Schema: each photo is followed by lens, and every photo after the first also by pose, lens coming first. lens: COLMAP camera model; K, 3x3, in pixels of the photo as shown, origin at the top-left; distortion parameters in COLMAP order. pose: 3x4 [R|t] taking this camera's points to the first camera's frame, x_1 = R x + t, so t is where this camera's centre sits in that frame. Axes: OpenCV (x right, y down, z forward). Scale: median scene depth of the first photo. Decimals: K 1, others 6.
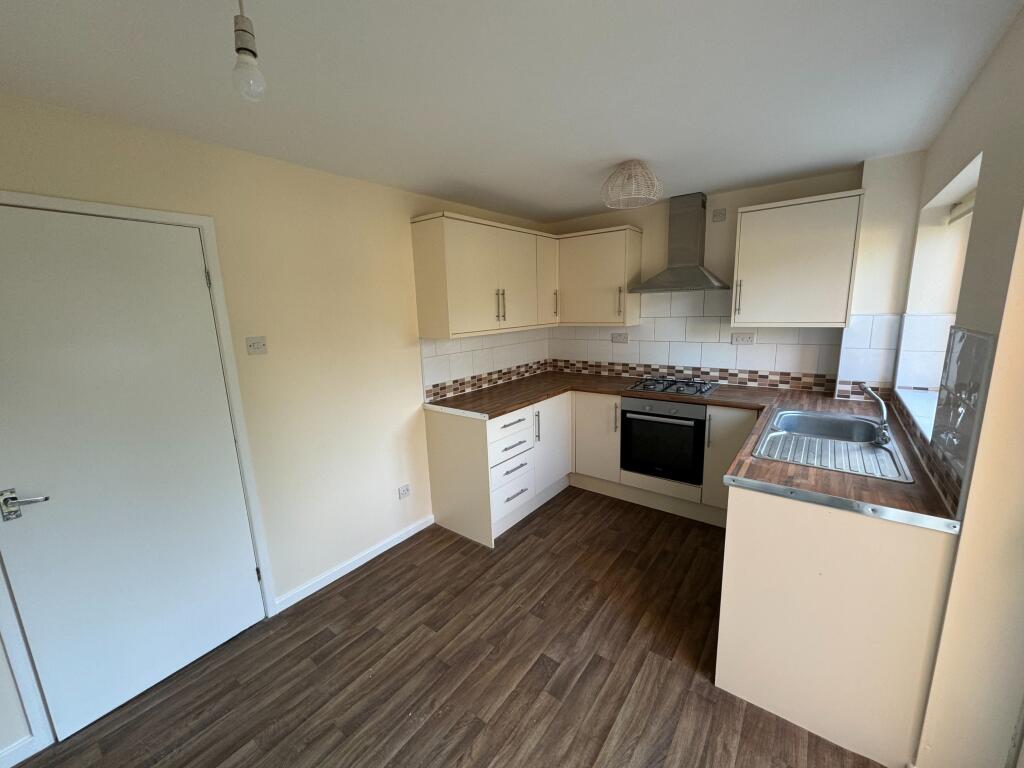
lens RADIAL K [[408.7, 0, 507.5], [0, 408.7, 380.4], [0, 0, 1]] dist [-0.009454, -0.000801]
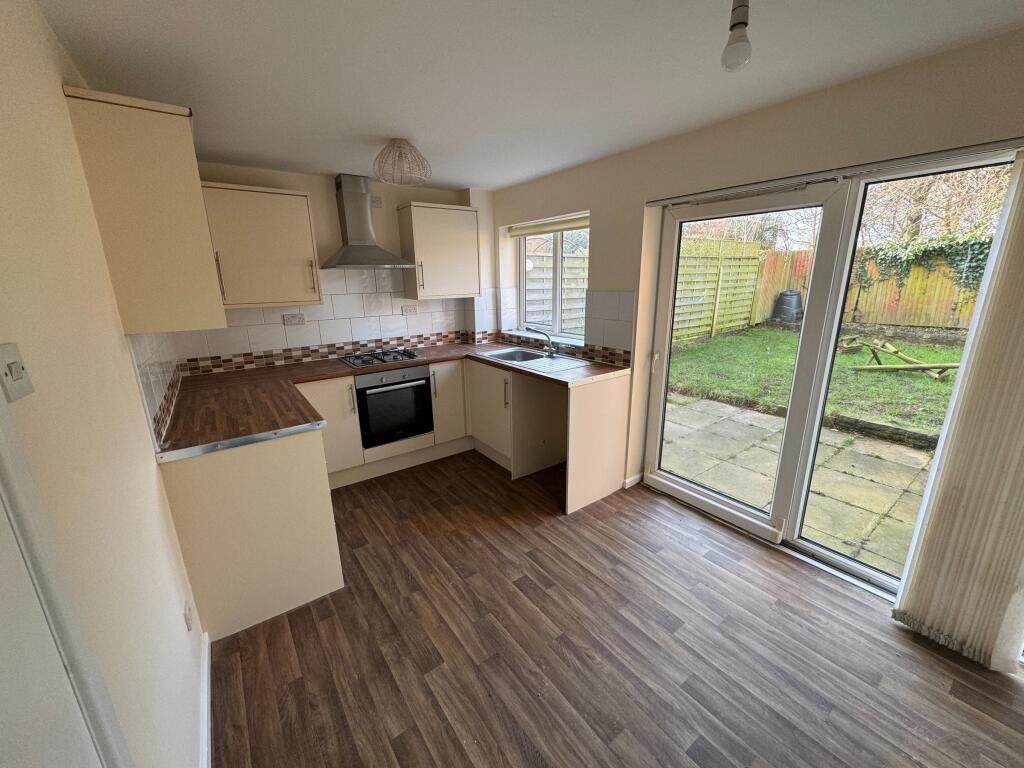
lens RADIAL K [[408.7, 0, 508.6], [0, 408.7, 385.0], [0, 0, 1]] dist [-0.009454, -0.000801]
pose [[0.274427, -0.221782, 0.935683, -0.625680], [0.173118, 0.968536, 0.178795, -0.059618], [-0.945896, 0.112918, 0.304187, 0.420523]]
